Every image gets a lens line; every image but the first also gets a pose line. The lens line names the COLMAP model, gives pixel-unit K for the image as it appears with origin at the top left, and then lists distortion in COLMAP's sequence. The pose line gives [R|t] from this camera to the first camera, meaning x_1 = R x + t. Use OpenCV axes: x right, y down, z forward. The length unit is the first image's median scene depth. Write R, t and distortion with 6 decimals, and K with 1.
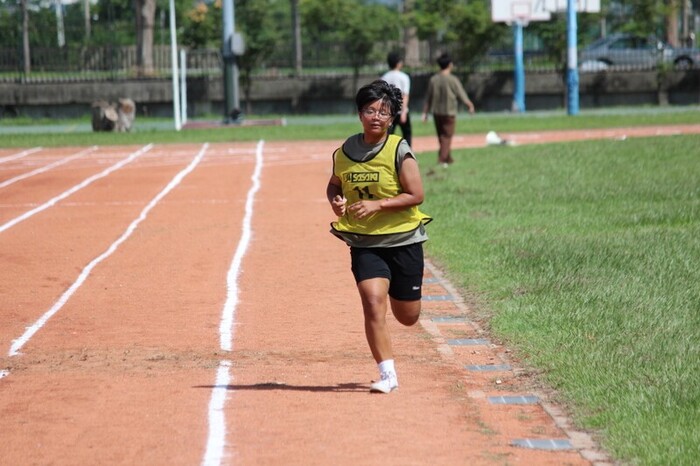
lens RADIAL K [[3638.2, 0, 364.9], [0, 3638.2, 231.4], [0, 0, 1]] dist [0.738912, 16.403724]
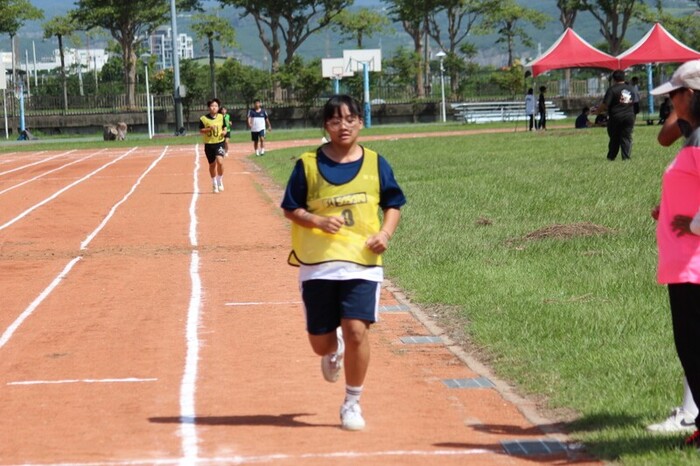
lens RADIAL K [[2027.1, 0, 327.2], [0, 2027.1, 233.5], [0, 0, 1]] dist [0.018980, 1.105562]
pose [[0.999188, -0.015196, 0.037306, -0.001689], [0.014509, 0.999722, 0.018597, 0.001562], [-0.037578, -0.018041, 0.999131, -0.010451]]
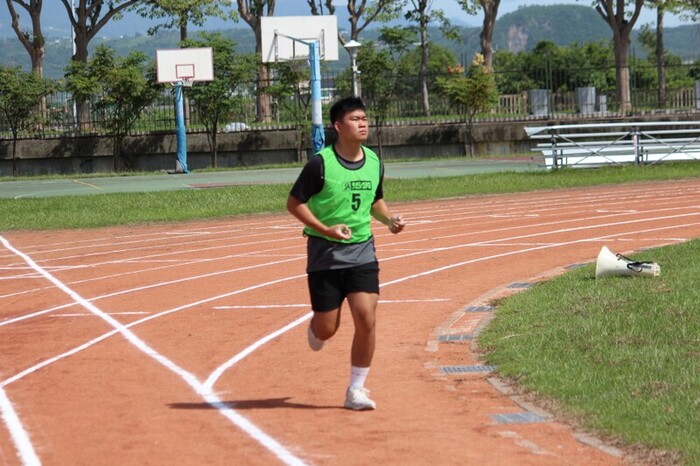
lens RADIAL K [[1976.7, 0, 334.2], [0, 1976.7, 232.2], [0, 0, 1]] dist [-0.025154, 0.427157]
pose [[0.978929, -0.026930, 0.202417, -0.033147], [0.026006, 0.999636, 0.007224, -0.021161], [-0.202538, -0.001808, 0.979273, 0.511700]]
